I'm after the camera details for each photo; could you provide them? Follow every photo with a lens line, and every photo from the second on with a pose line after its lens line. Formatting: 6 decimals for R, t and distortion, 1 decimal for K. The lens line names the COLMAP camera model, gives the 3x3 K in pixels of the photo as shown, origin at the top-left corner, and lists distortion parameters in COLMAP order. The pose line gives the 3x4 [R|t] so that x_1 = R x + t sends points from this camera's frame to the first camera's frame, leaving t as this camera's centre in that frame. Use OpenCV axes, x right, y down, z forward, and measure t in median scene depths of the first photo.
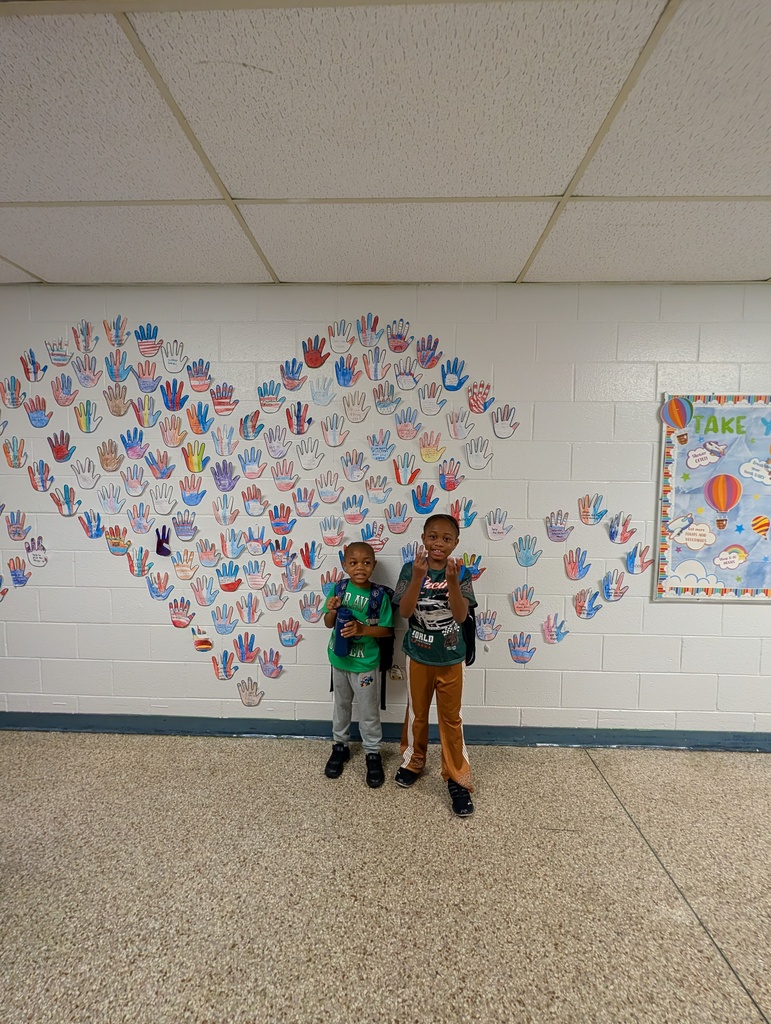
lens RADIAL K [[411.0, 0, 385.5], [0, 411.0, 512.0], [0, 0, 1]] dist [-0.001706, 0.000776]
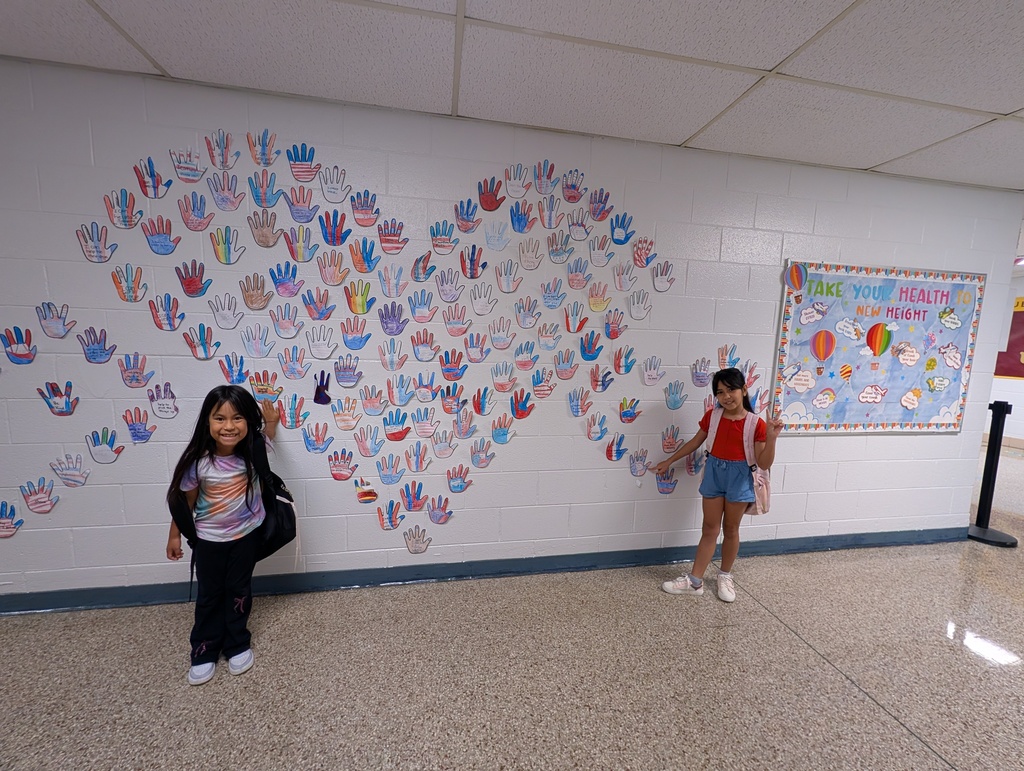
lens RADIAL K [[400.0, 0, 514.2], [0, 400.0, 386.1], [0, 0, 1]] dist [-0.005174, 0.002230]
pose [[0.977333, -0.005392, 0.211638, -0.315775], [-0.007397, 0.998196, 0.059589, 0.010088], [-0.211577, -0.059804, 0.975530, 0.030769]]
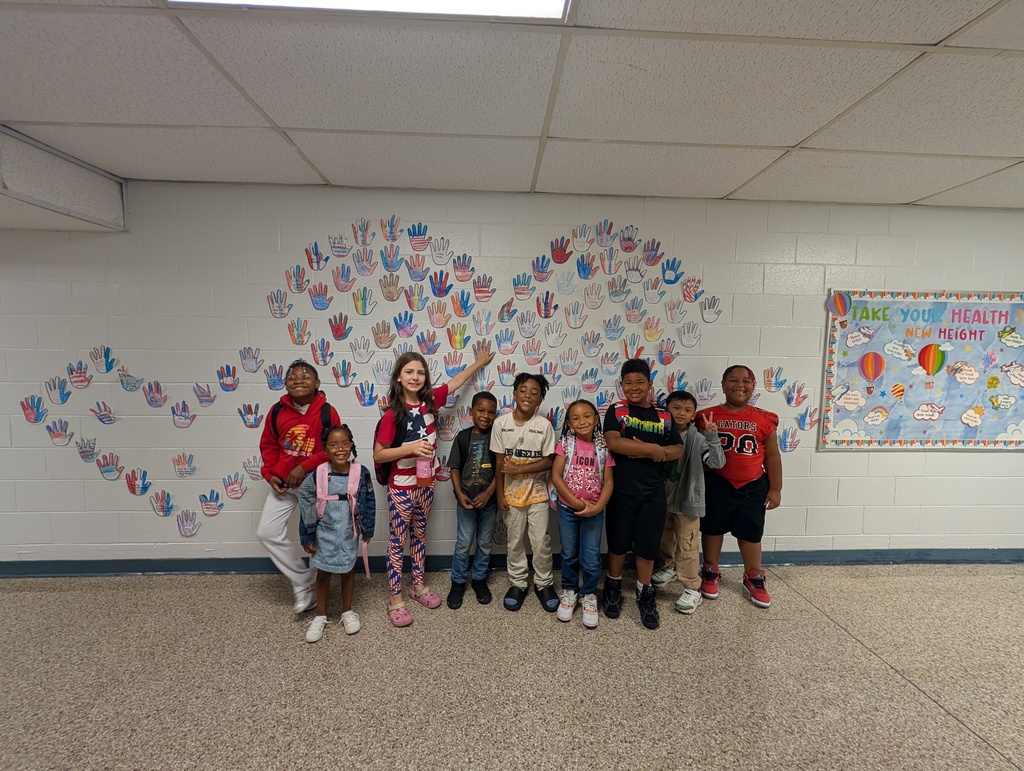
lens RADIAL K [[400.8, 0, 512.8], [0, 400.8, 386.4], [0, 0, 1]] dist [-0.010687, 0.005842]
pose [[0.996923, -0.005807, 0.078177, -0.400525], [0.004659, 0.999879, 0.014867, -0.006067], [-0.078254, -0.014457, 0.996829, -0.167825]]
